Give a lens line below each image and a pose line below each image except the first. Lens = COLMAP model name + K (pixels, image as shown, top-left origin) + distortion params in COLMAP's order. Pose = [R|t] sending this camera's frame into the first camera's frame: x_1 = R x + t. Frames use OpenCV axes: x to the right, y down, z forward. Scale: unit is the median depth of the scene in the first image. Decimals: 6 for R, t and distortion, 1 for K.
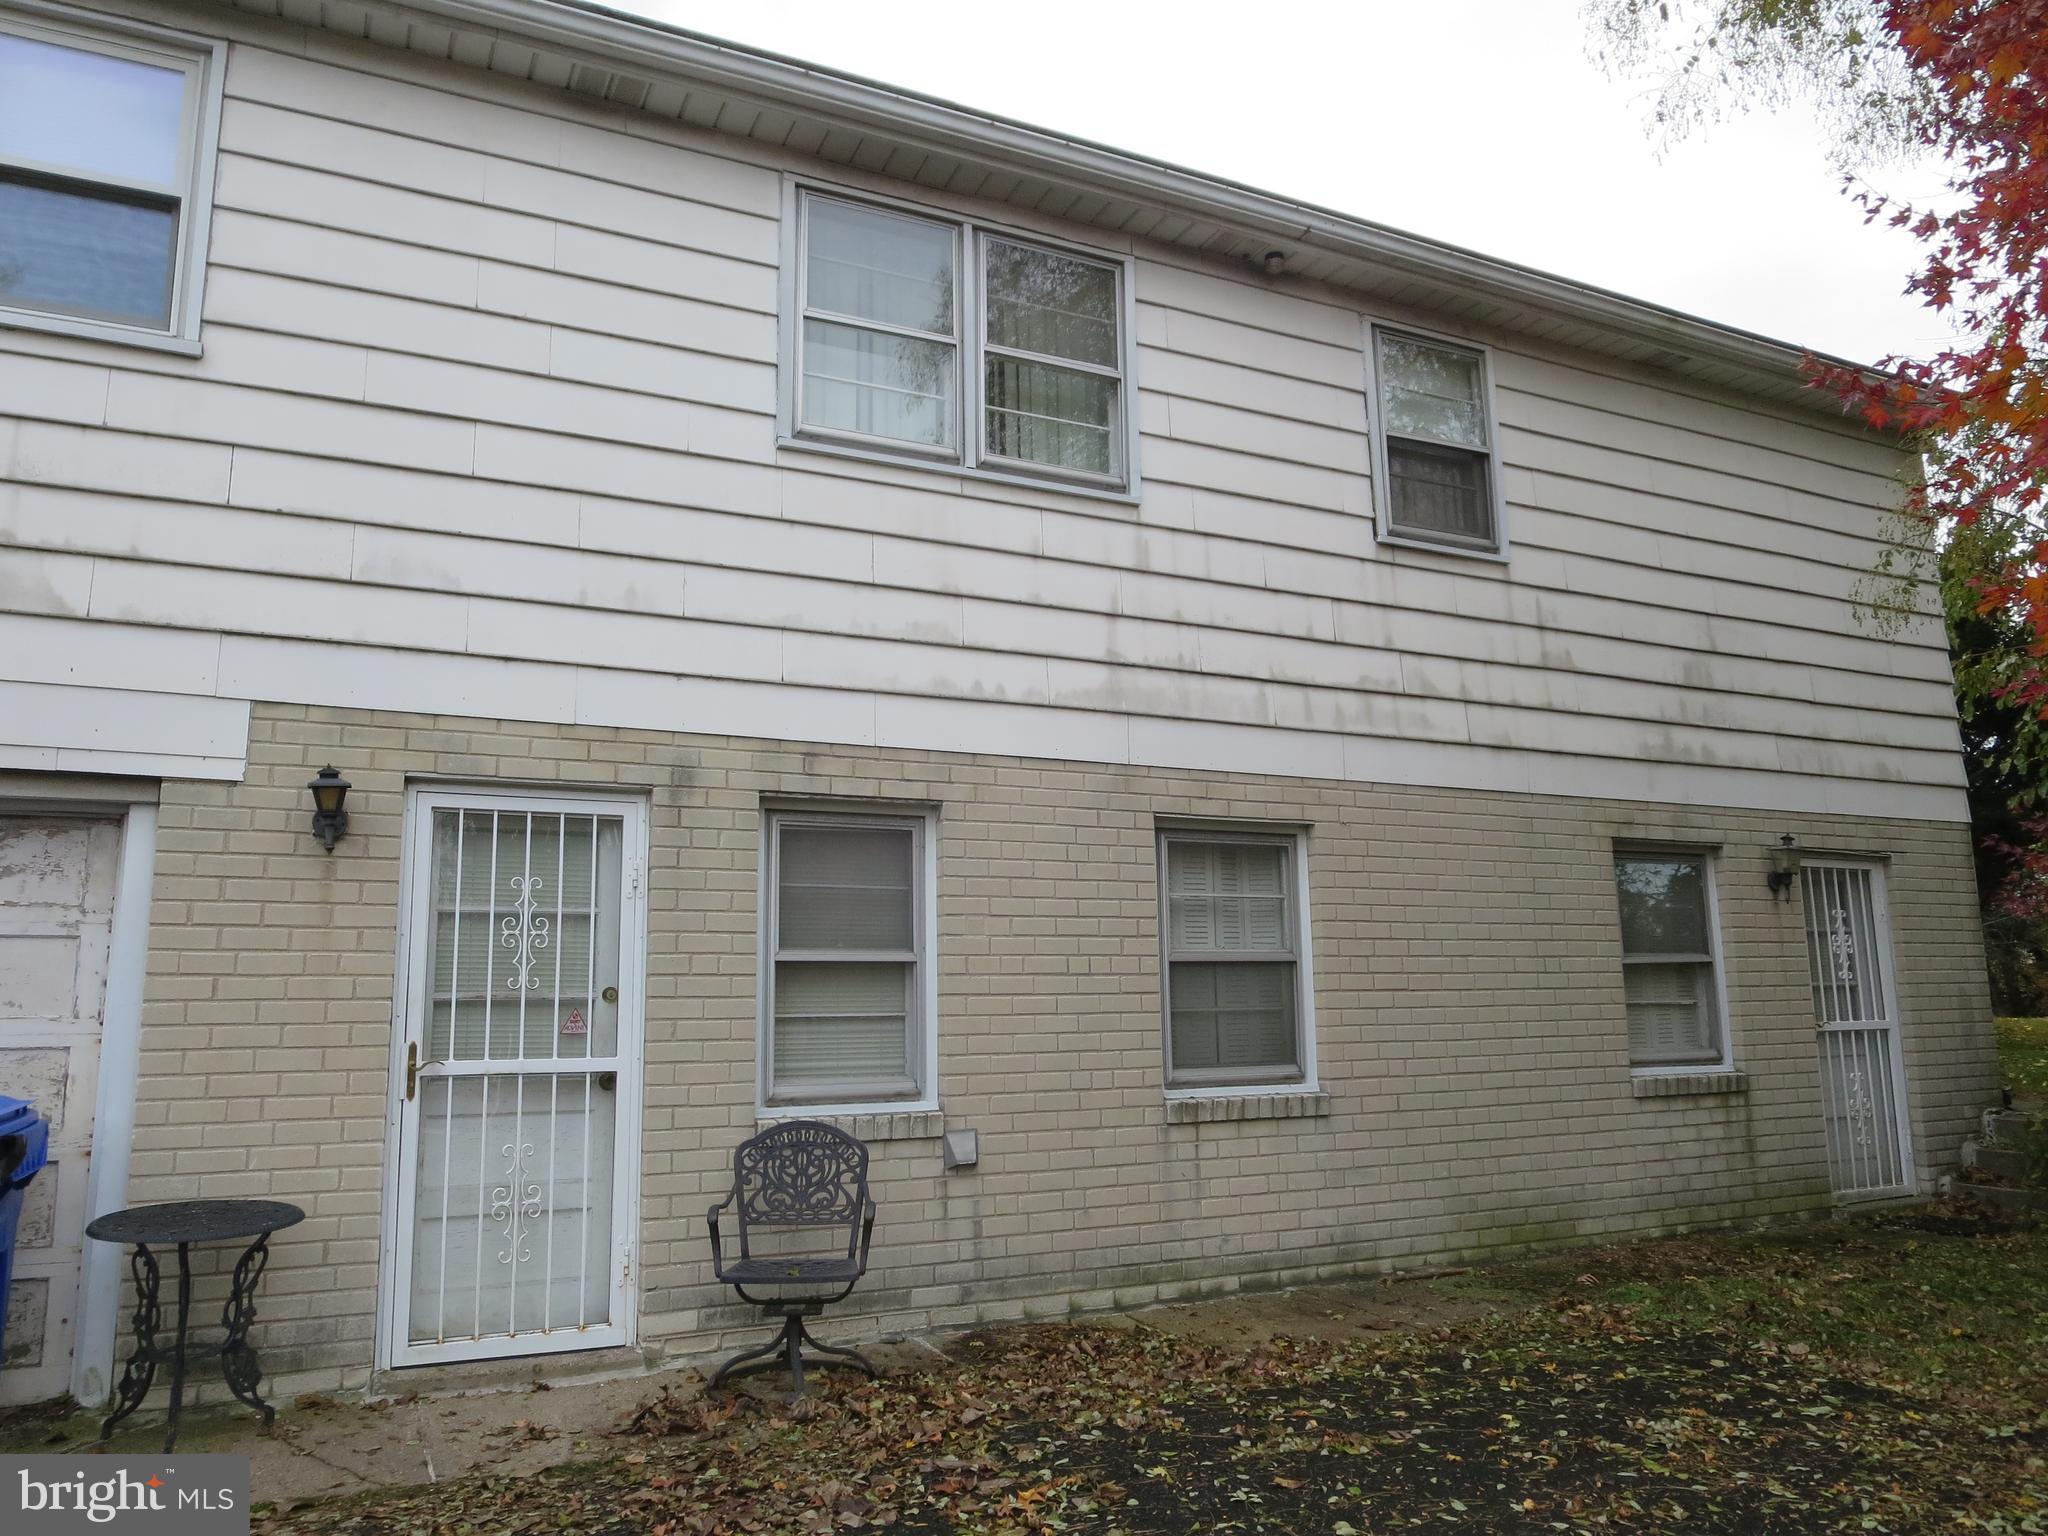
lens RADIAL K [[1467.6, 0, 974.2], [0, 1467.6, 727.2], [0, 0, 1]] dist [-0.028038, 0.012391]
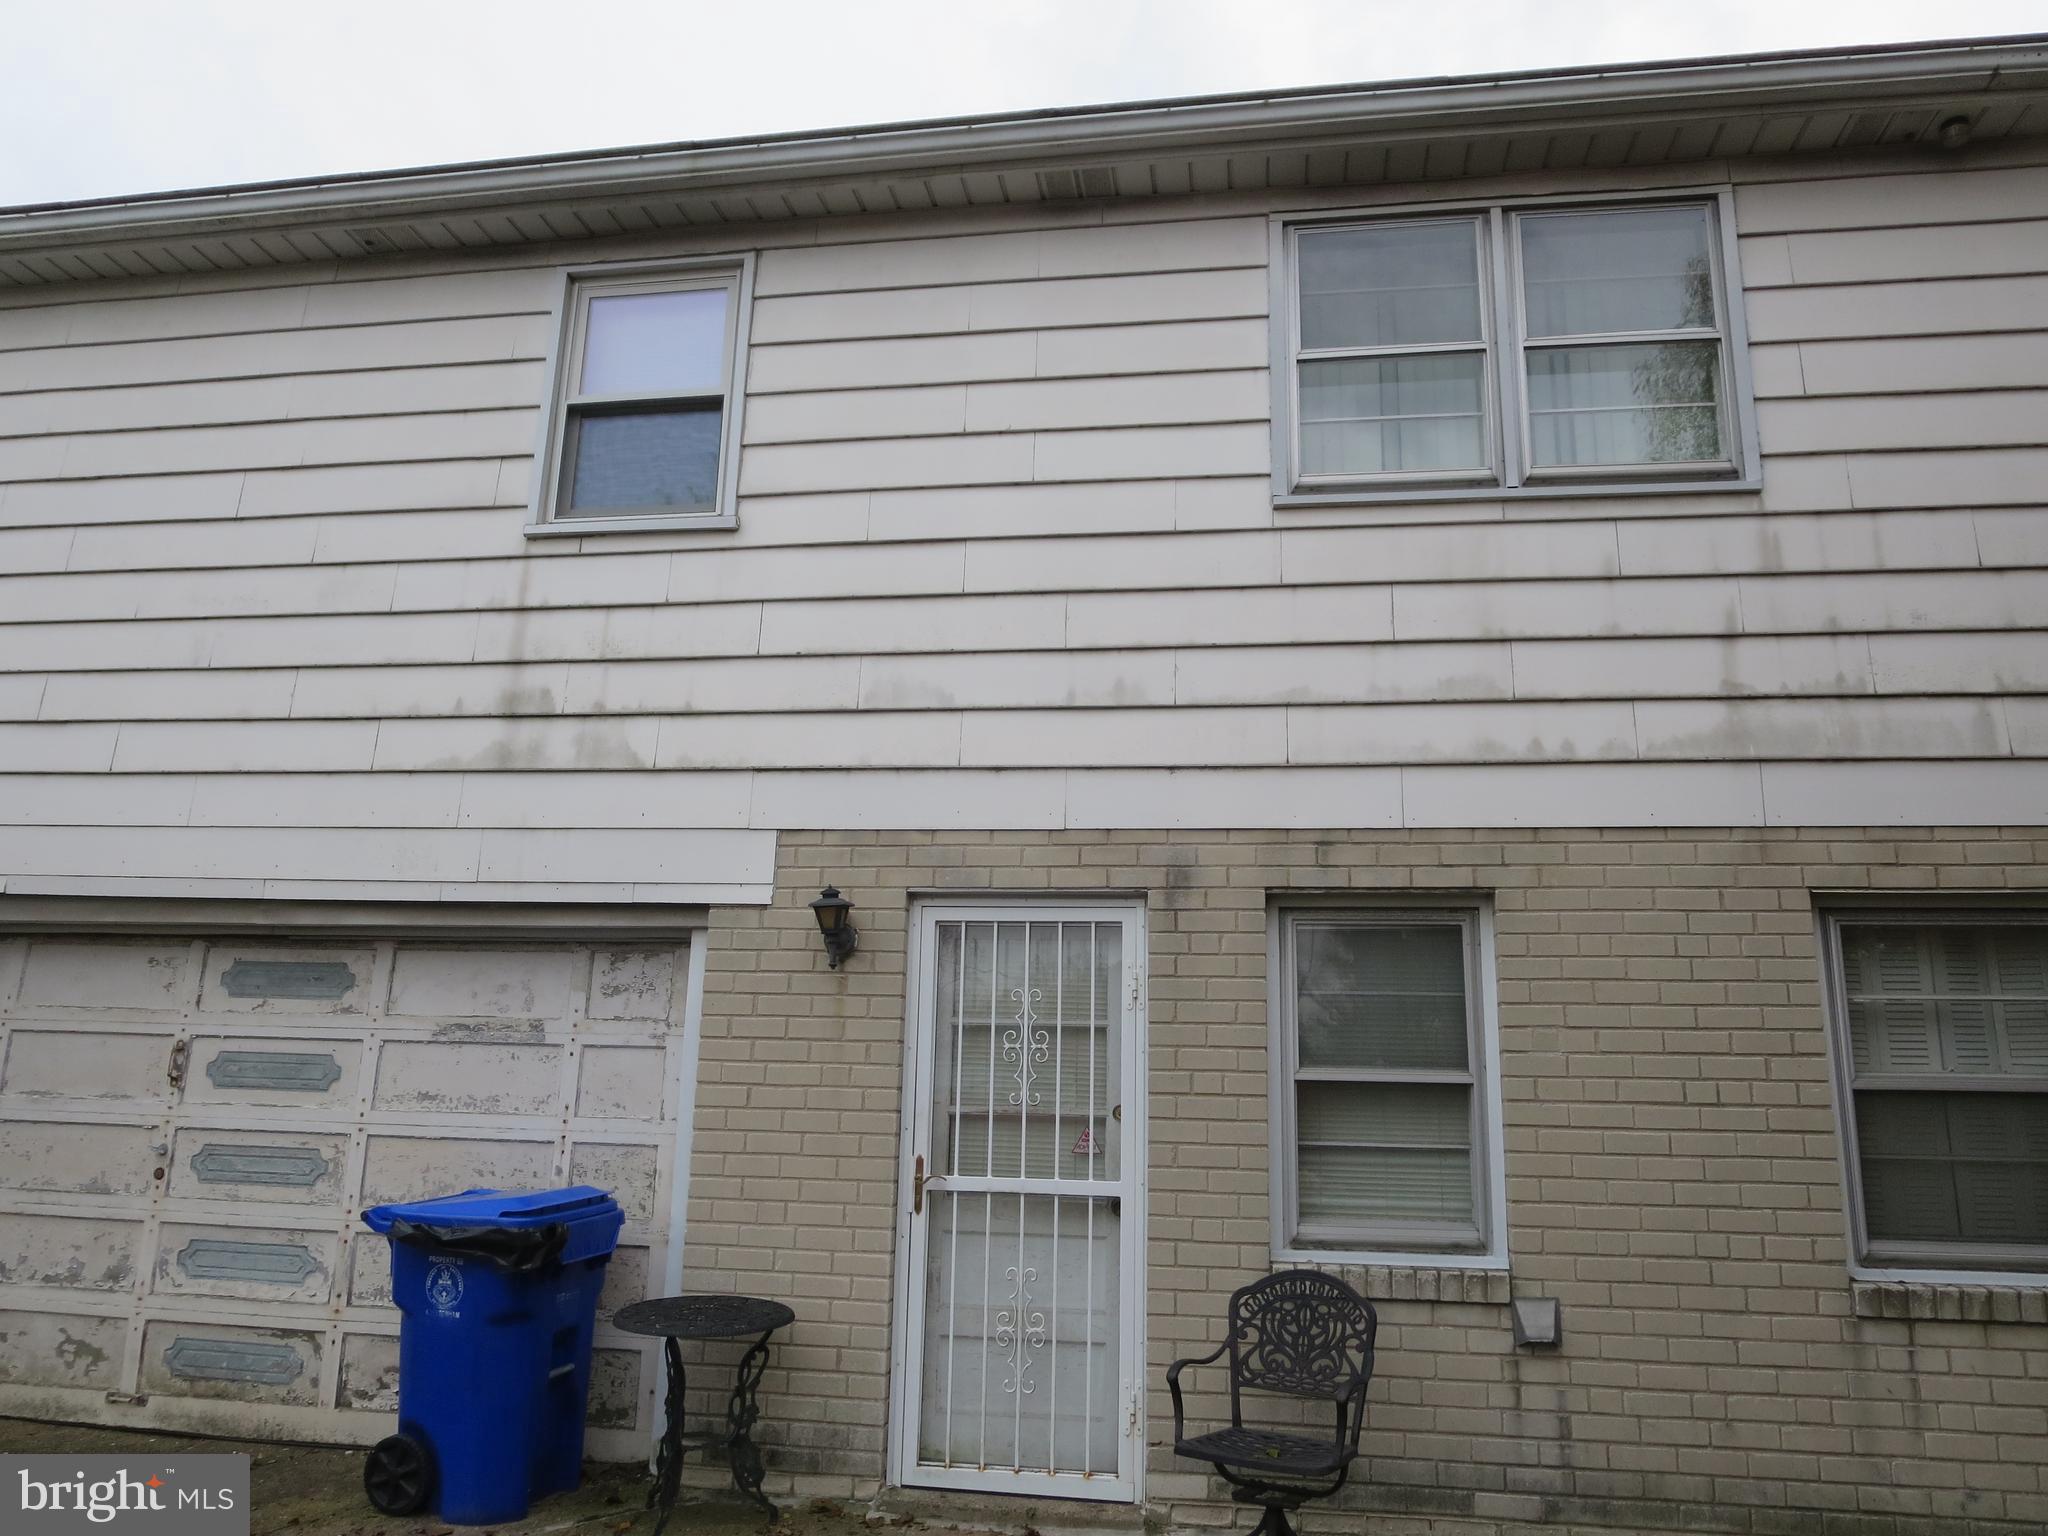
lens RADIAL K [[1467.6, 0, 974.2], [0, 1467.6, 727.2], [0, 0, 1]] dist [-0.028038, 0.012391]
pose [[0.821167, -0.109828, -0.560020, 0.228775], [0.074204, 0.993525, -0.086039, 0.009995], [0.565843, 0.029097, 0.824000, 0.162595]]
